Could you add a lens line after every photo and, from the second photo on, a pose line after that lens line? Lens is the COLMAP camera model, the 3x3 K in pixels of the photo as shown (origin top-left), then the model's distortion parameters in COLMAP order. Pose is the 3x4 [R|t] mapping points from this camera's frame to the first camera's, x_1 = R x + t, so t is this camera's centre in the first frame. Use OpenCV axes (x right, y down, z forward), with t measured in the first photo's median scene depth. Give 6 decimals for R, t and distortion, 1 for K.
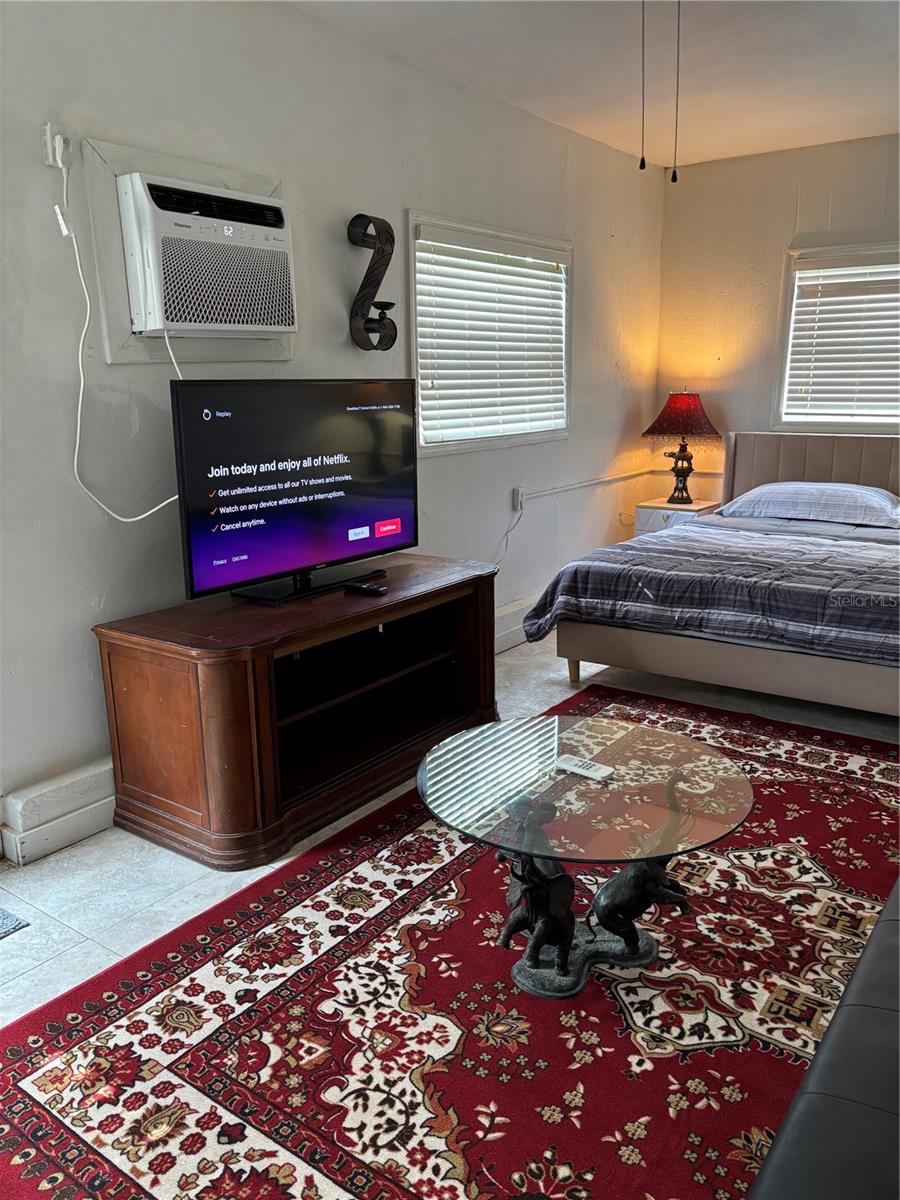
lens RADIAL K [[920.9, 0, 444.5], [0, 920.9, 604.8], [0, 0, 1]] dist [0.013278, -0.020093]
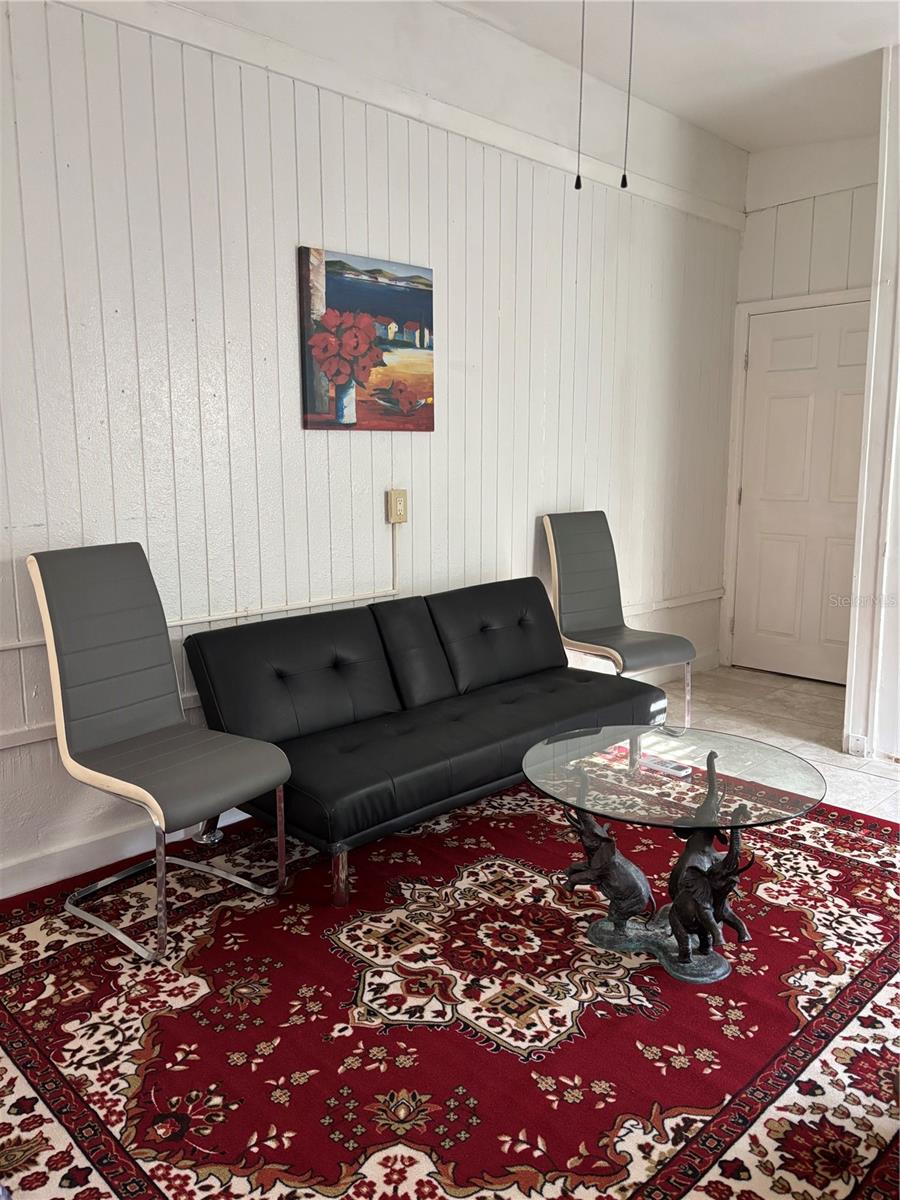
lens RADIAL K [[920.9, 0, 447.6], [0, 920.9, 601.7], [0, 0, 1]] dist [0.013278, -0.020093]
pose [[-0.987120, 0.000611, 0.159982, 0.132685], [0.062080, 0.923096, 0.379525, -0.254631], [-0.147447, 0.384568, -0.911245, 1.135713]]
